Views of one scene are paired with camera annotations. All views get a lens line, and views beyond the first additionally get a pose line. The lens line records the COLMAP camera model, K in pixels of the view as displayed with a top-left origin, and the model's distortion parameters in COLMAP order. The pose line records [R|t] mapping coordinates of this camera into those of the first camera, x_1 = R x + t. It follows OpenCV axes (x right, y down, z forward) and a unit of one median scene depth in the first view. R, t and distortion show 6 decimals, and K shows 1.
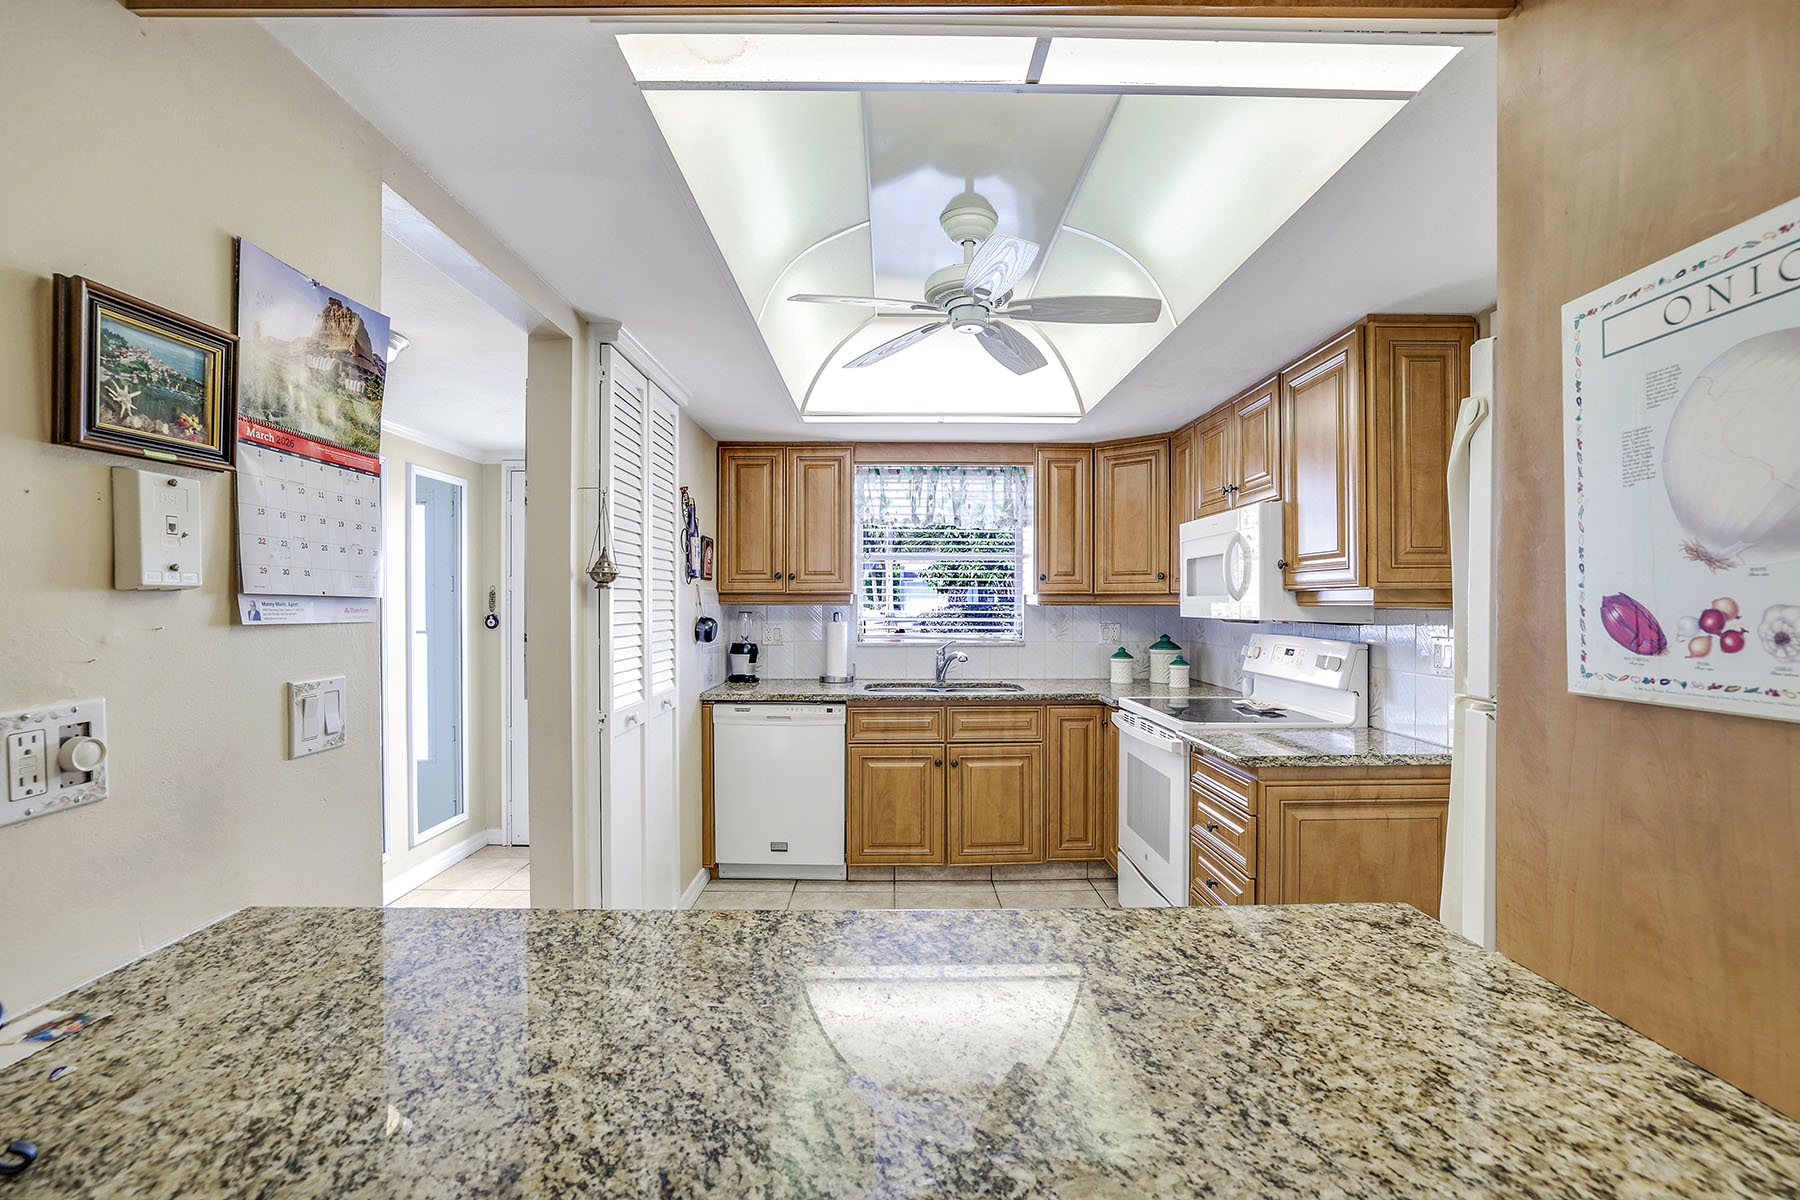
lens RADIAL K [[797.6, 0, 900.0], [0, 797.6, 616.0], [0, 0, 1]] dist [-0.015082, 0.000008]
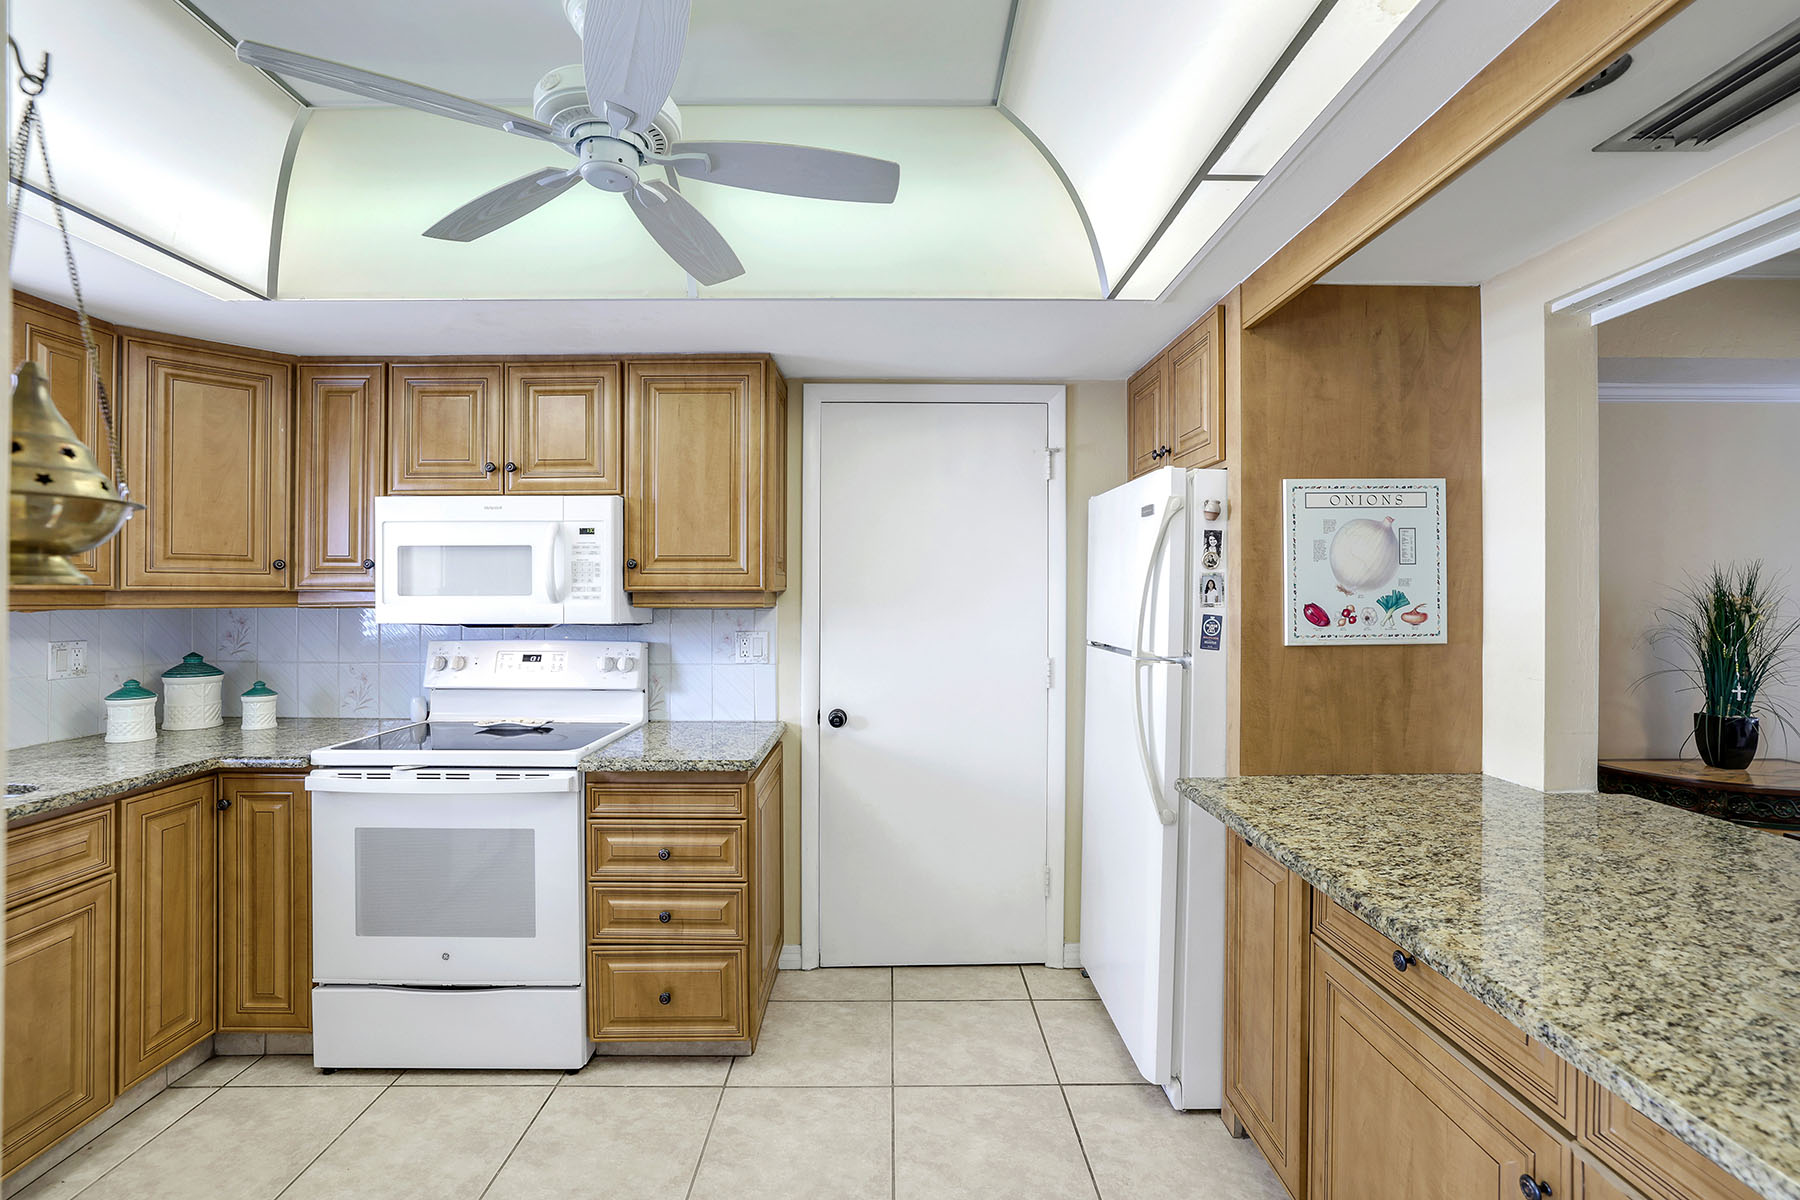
lens RADIAL K [[801.3, 0, 897.9], [0, 801.3, 592.0], [0, 0, 1]] dist [-0.047451, 0.018872]
pose [[0.000616, 0.003403, 0.999994, -0.333024], [0.017010, 0.999850, -0.003413, -0.015908], [-0.999855, 0.017012, 0.000558, 0.474466]]
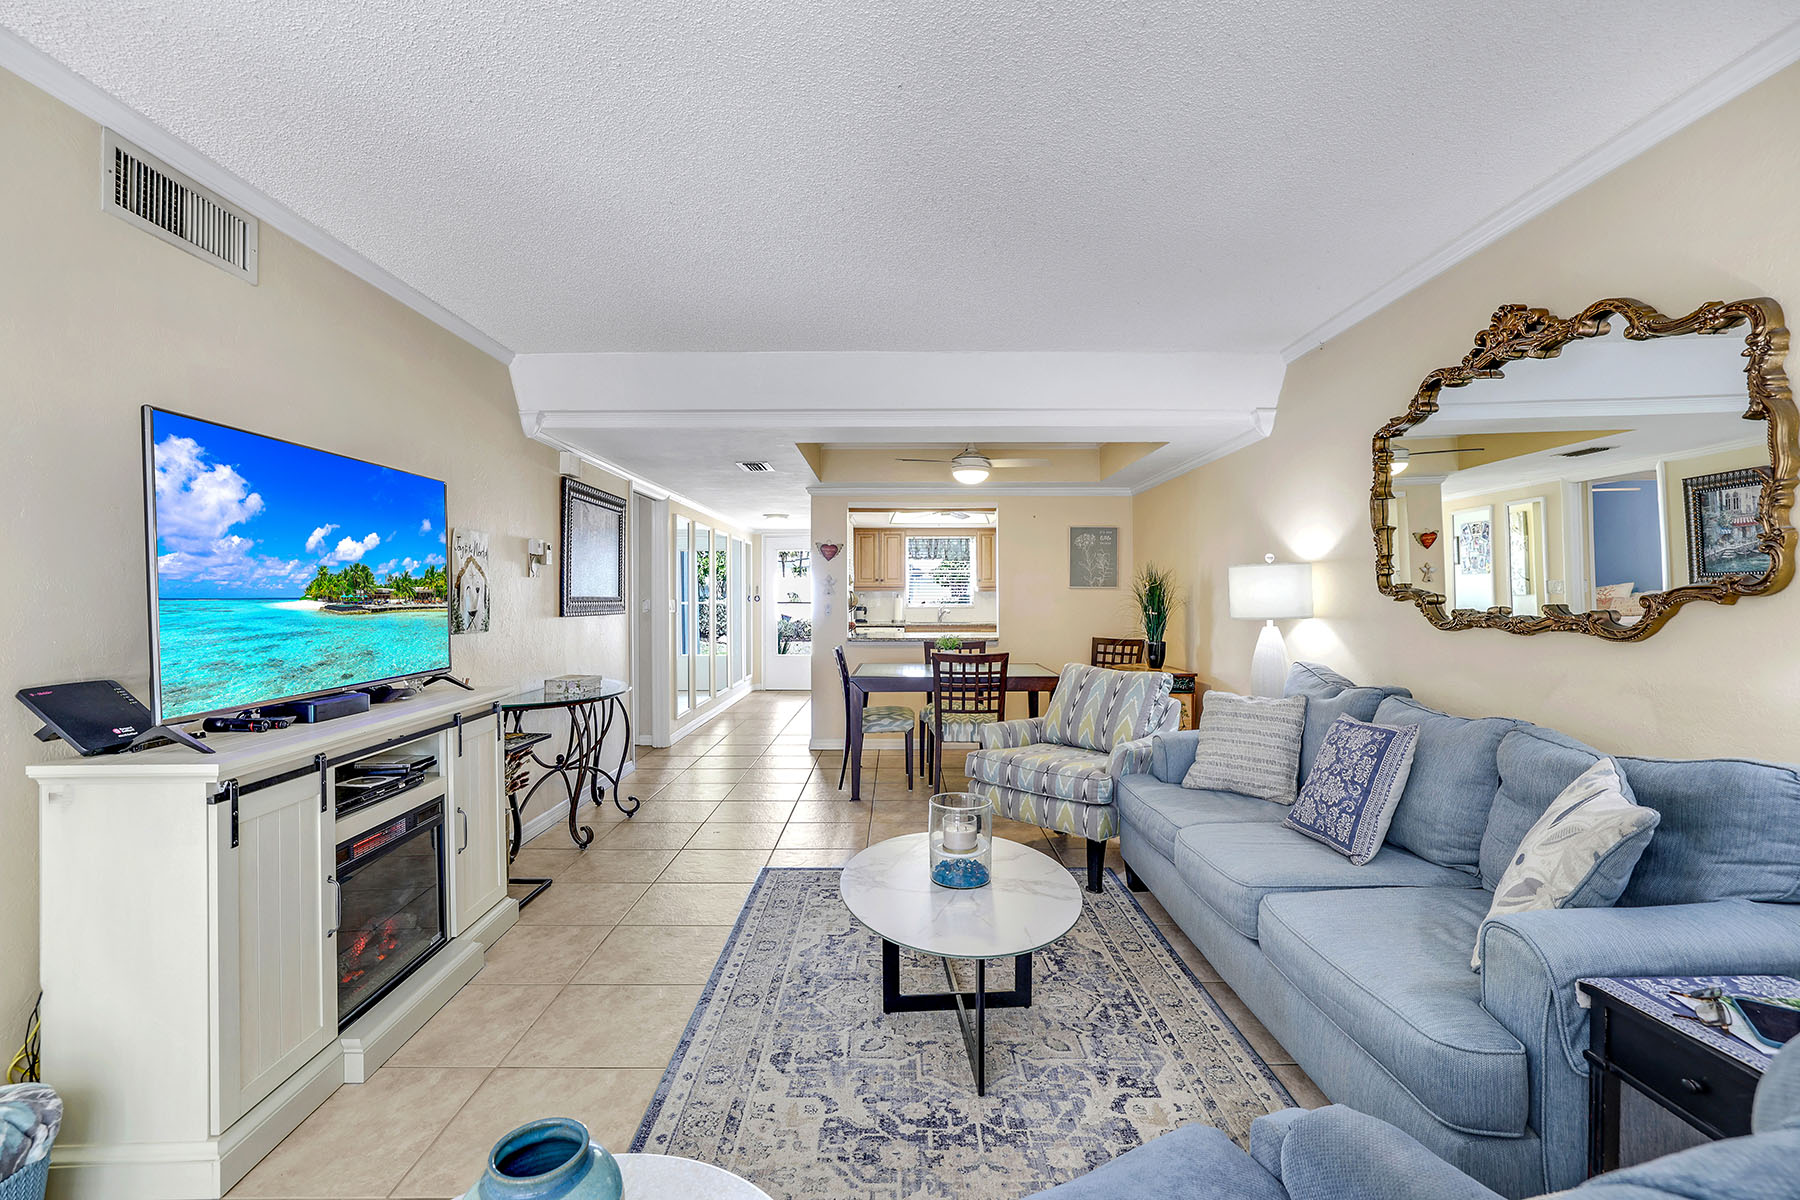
lens RADIAL K [[806.0, 0, 892.5], [0, 806.0, 590.9], [0, 0, 1]] dist [-0.039047, 0.001219]
pose [[0.999859, 0.000030, -0.016799, -0.061688], [-0.000446, 0.999693, -0.024782, 0.052953], [0.016793, 0.024786, 0.999552, -1.712788]]
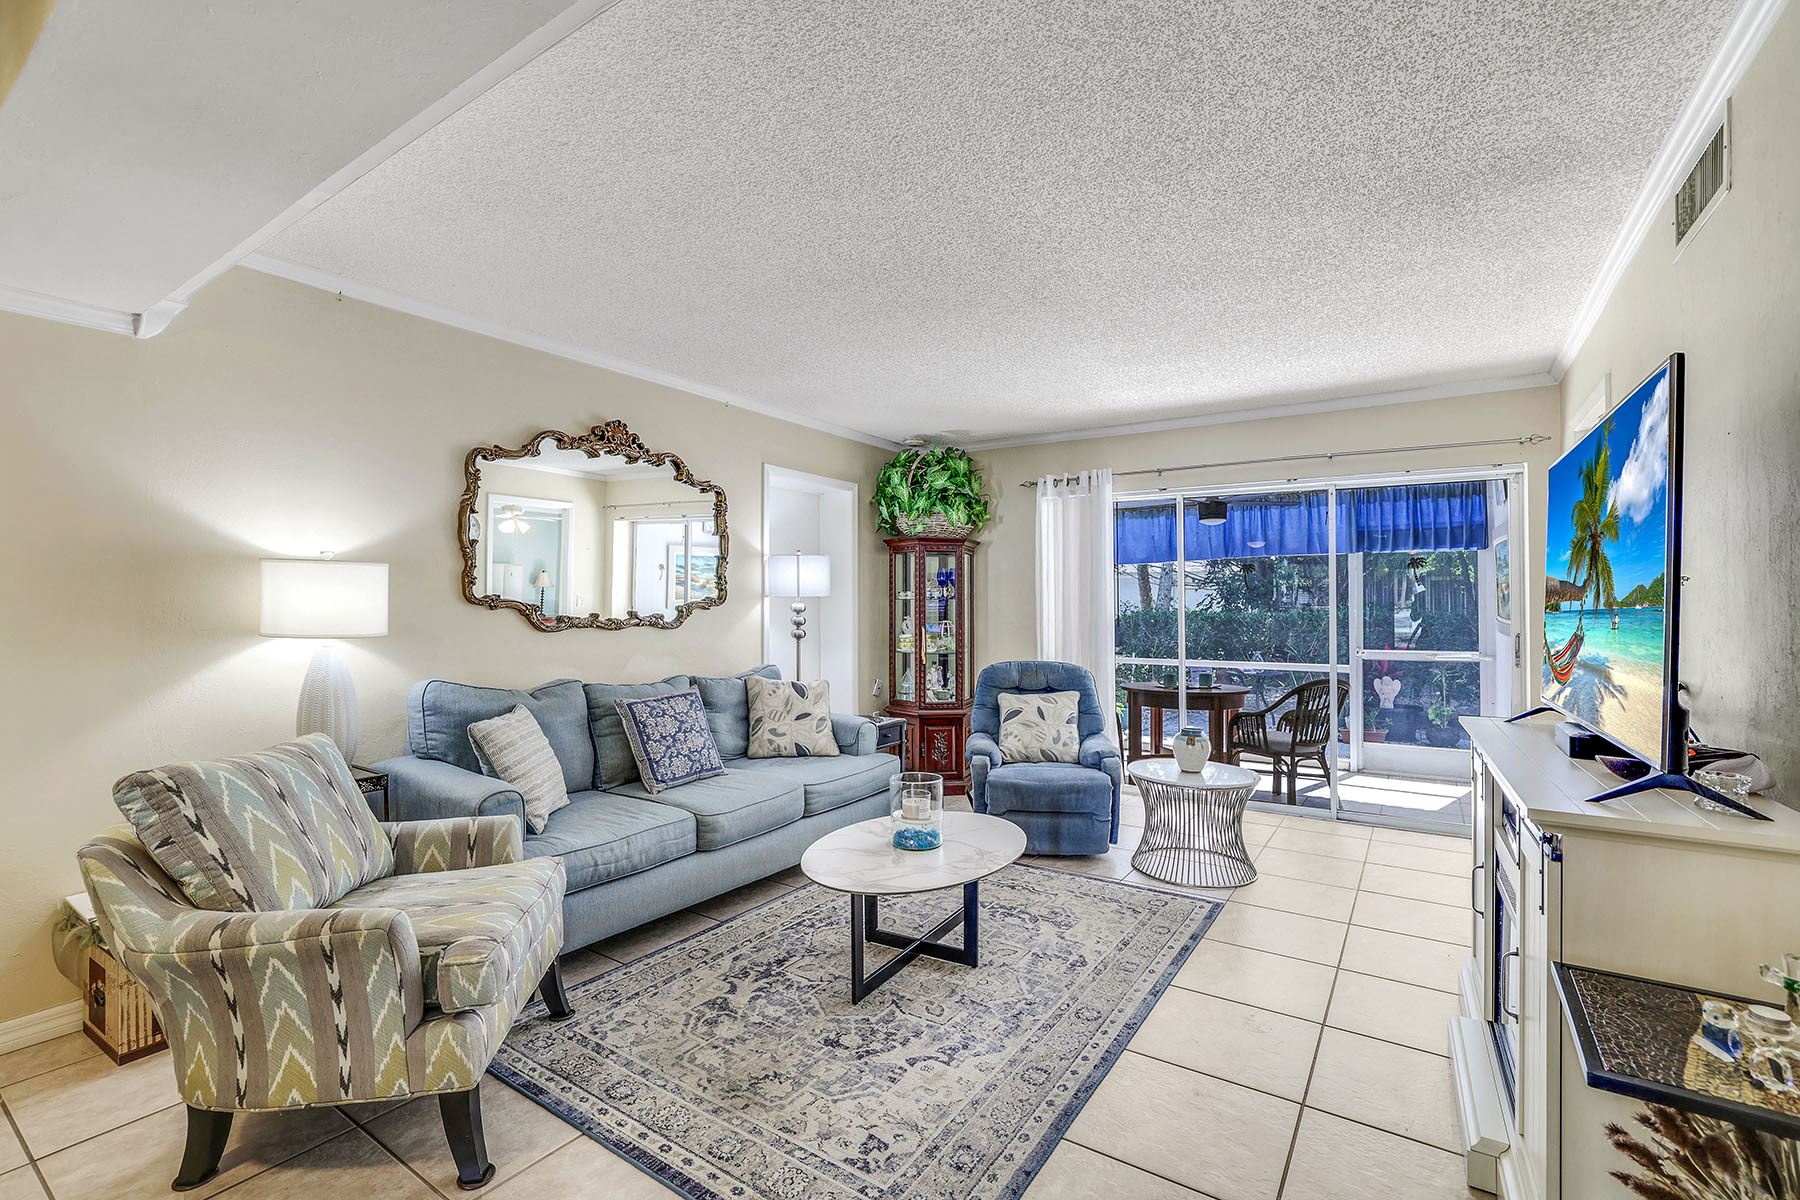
lens RADIAL K [[798.9, 0, 894.3], [0, 798.9, 593.2], [0, 0, 1]] dist [-0.044772, 0.021192]
pose [[-0.822984, 0.010347, 0.567970, -0.435373], [0.009618, 0.999945, -0.004281, 0.032644], [-0.567983, 0.001940, -0.823038, -0.419115]]
